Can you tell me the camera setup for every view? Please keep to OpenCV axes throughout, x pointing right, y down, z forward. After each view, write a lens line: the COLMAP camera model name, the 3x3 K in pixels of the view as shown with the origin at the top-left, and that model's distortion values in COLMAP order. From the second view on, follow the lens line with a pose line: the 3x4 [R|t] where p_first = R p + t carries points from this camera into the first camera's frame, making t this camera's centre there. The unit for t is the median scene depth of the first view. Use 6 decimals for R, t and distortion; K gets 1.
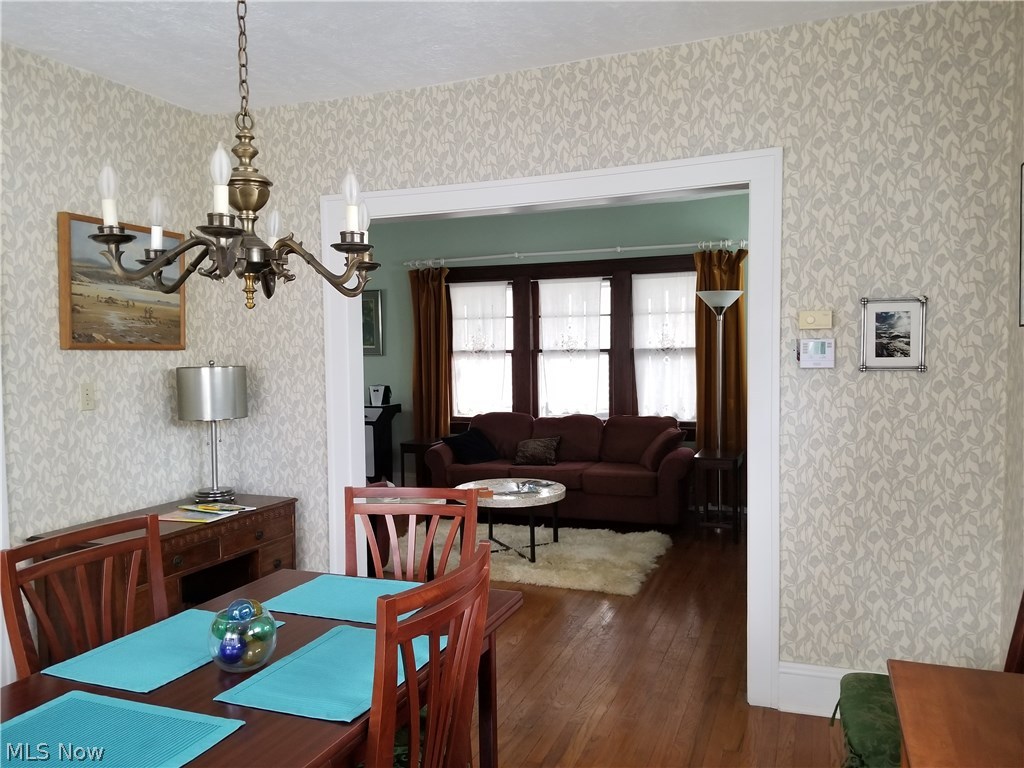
lens RADIAL K [[792.0, 0, 511.3], [0, 792.0, 391.7], [0, 0, 1]] dist [0.072380, -0.120961]
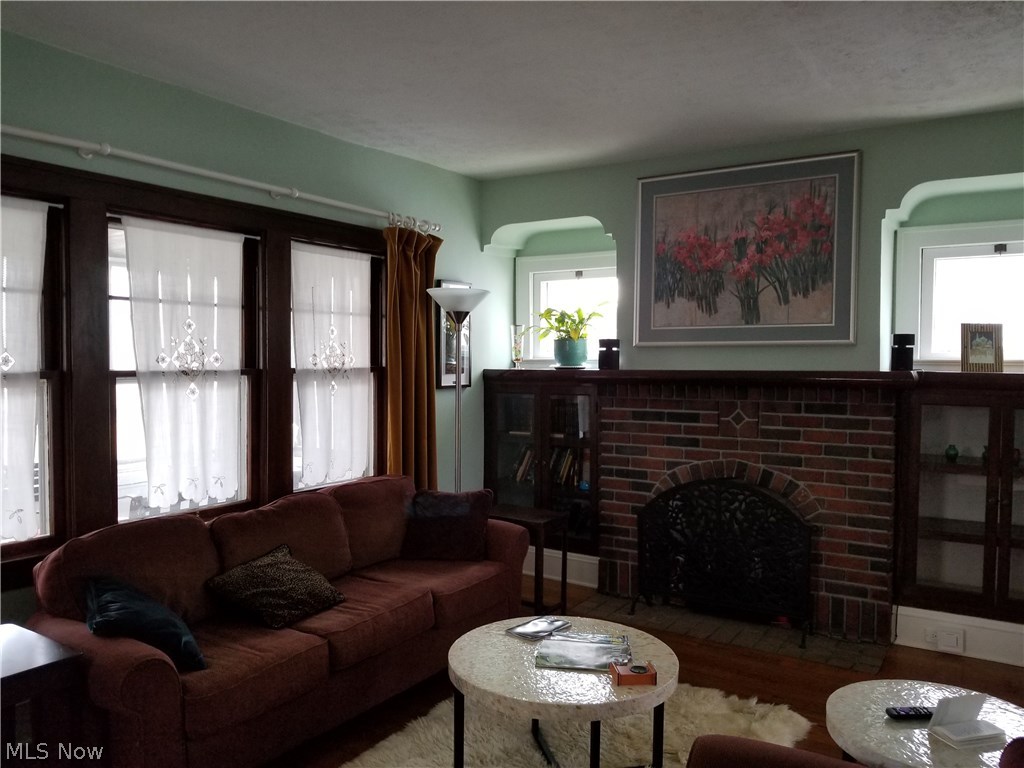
lens RADIAL K [[792.0, 0, 511.3], [0, 792.0, 391.7], [0, 0, 1]] dist [0.072380, -0.120961]
pose [[0.212713, -0.028006, 0.976713, -0.799718], [0.050133, 0.998585, 0.017715, -0.084184], [-0.975828, 0.045197, 0.213816, 1.509774]]
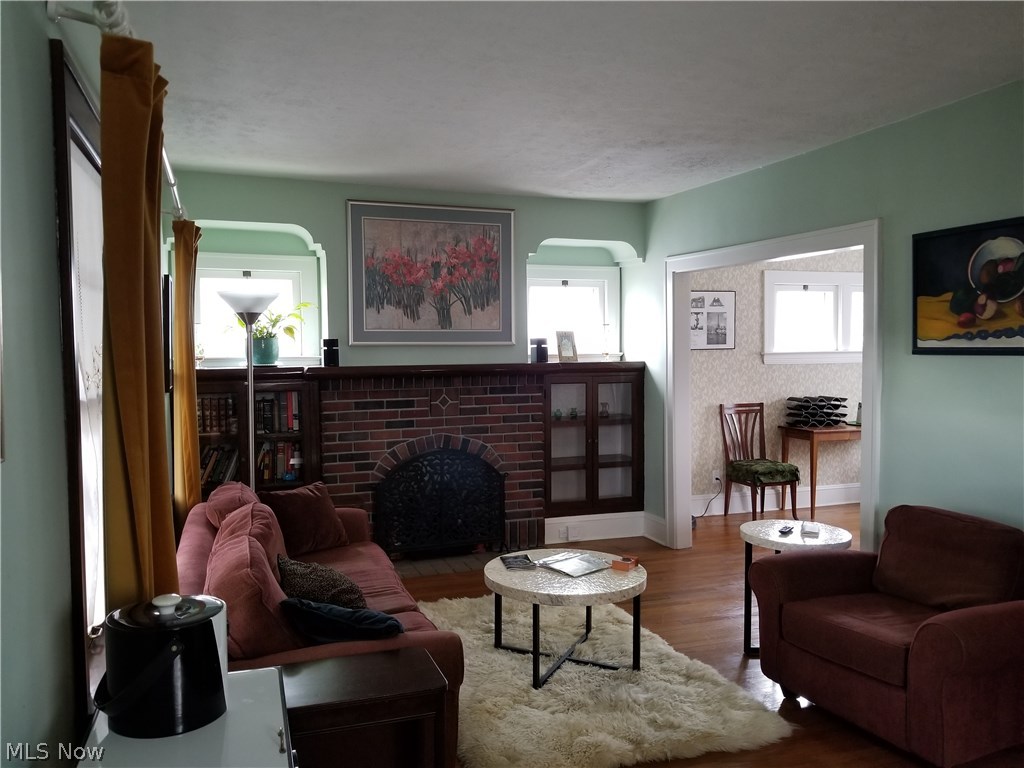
lens RADIAL K [[792.0, 0, 511.3], [0, 792.0, 391.7], [0, 0, 1]] dist [0.072380, -0.120961]
pose [[-0.650005, -0.026493, 0.759468, -0.818048], [0.058281, 0.994711, 0.084580, -0.155497], [-0.757692, 0.099240, -0.645023, 2.422716]]
